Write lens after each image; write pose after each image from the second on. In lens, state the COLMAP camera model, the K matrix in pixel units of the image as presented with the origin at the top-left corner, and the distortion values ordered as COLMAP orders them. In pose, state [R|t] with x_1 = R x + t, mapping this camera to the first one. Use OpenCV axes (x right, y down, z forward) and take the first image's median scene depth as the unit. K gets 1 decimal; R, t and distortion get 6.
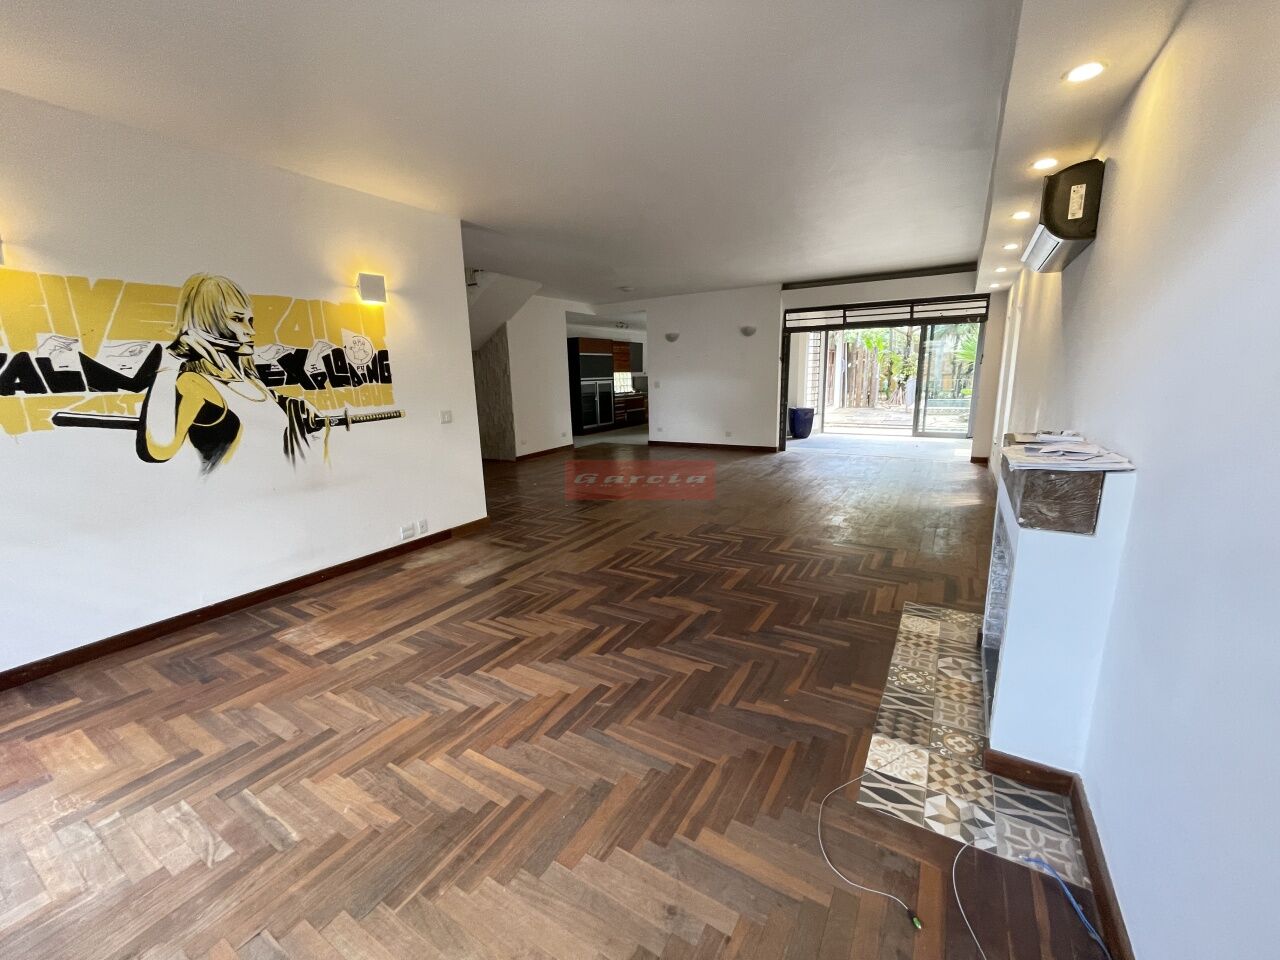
lens RADIAL K [[517.1, 0, 640.0], [0, 517.1, 480.0], [0, 0, 1]] dist [-0.003120, 0.000146]
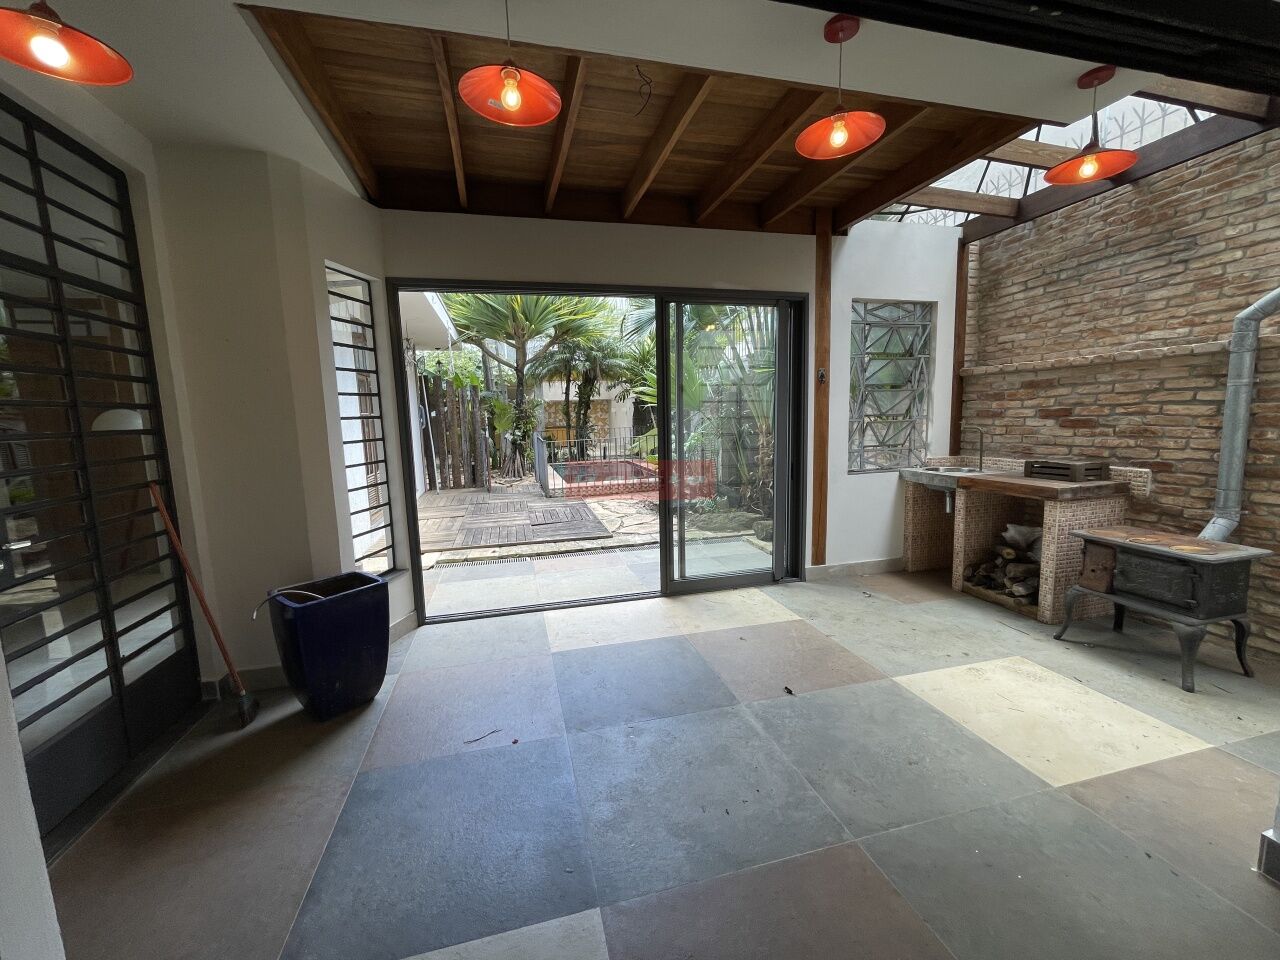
lens RADIAL K [[517.1, 0, 640.0], [0, 517.1, 480.0], [0, 0, 1]] dist [-0.003120, 0.000146]
pose [[0.693412, -0.082277, 0.715829, 0.205209], [0.150643, 0.988059, -0.032358, -0.134598], [-0.704618, 0.130272, 0.697526, 0.616311]]
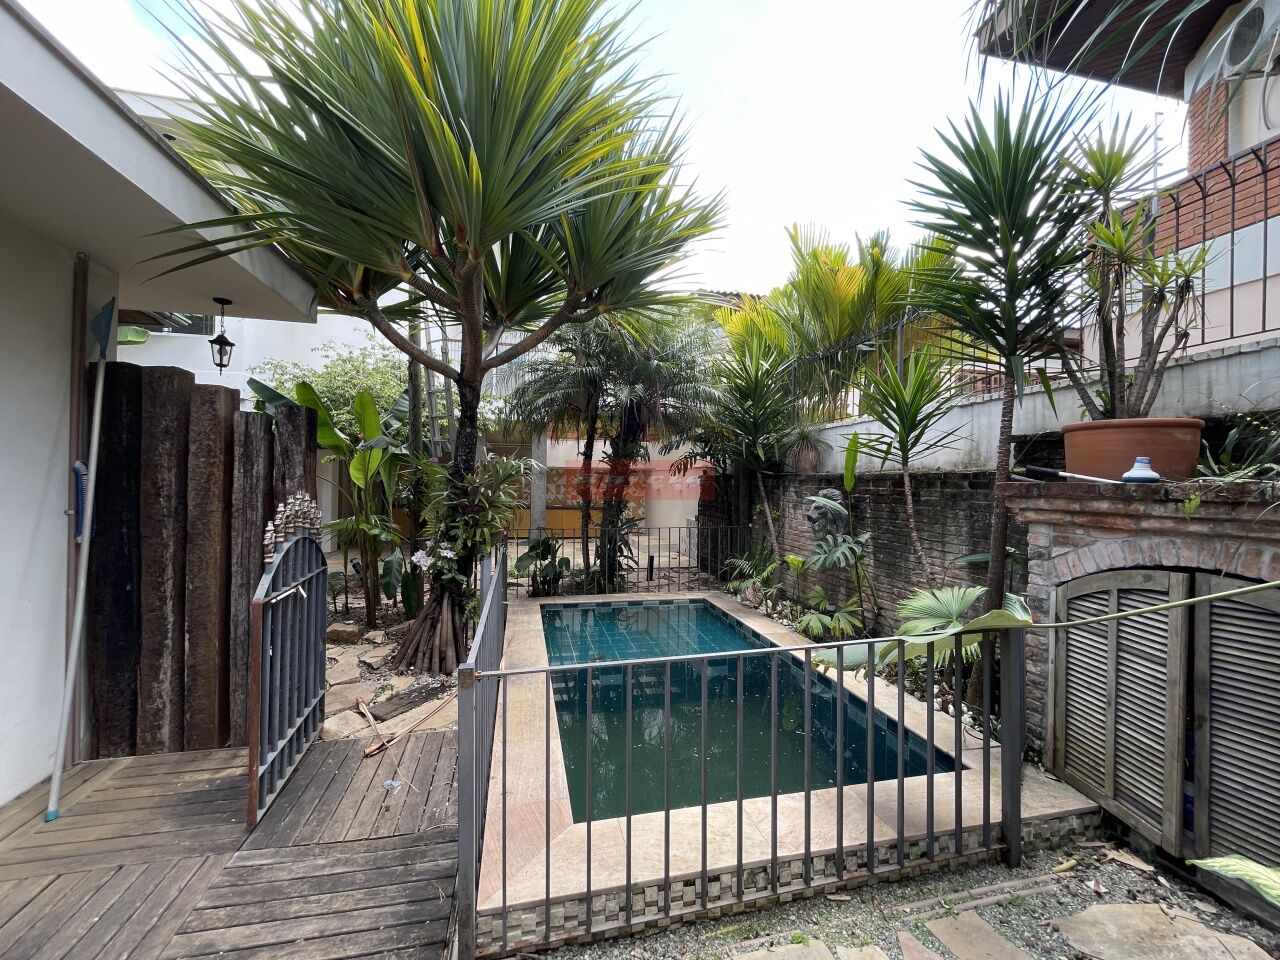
lens RADIAL K [[517.1, 0, 640.0], [0, 517.1, 480.0], [0, 0, 1]] dist [-0.003120, 0.000146]
pose [[0.713109, 0.046118, 0.699534, 0.540290], [0.103267, 0.980039, -0.169881, -0.244179], [-0.693405, 0.193383, 0.694112, 1.034103]]
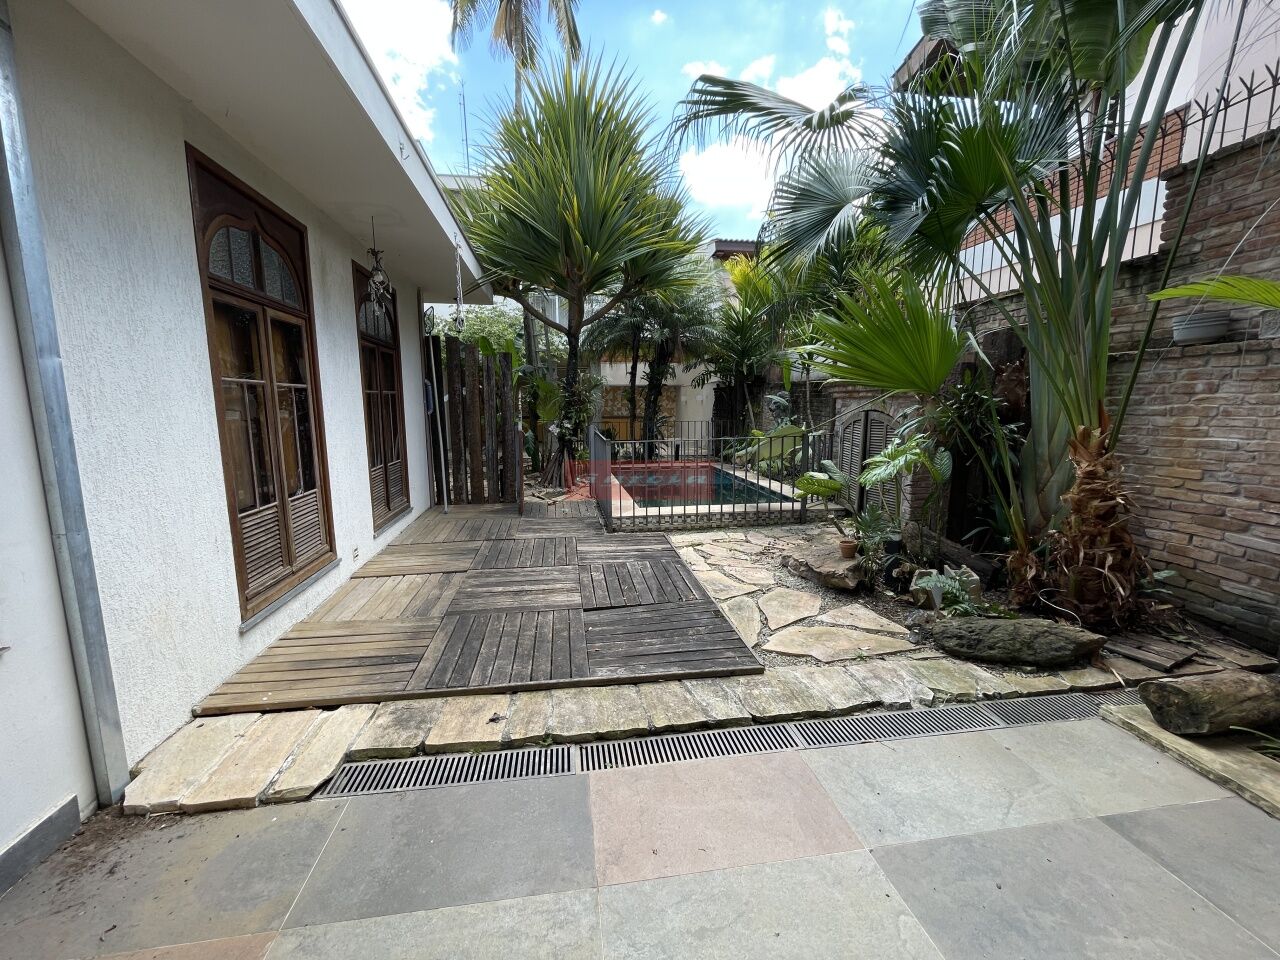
lens RADIAL K [[517.1, 0, 640.0], [0, 517.1, 480.0], [0, 0, 1]] dist [-0.003120, 0.000146]
pose [[0.760255, -0.065247, 0.646340, 0.352655], [0.108721, 0.993690, -0.027571, -0.178906], [-0.640463, 0.091231, 0.762551, 0.834545]]
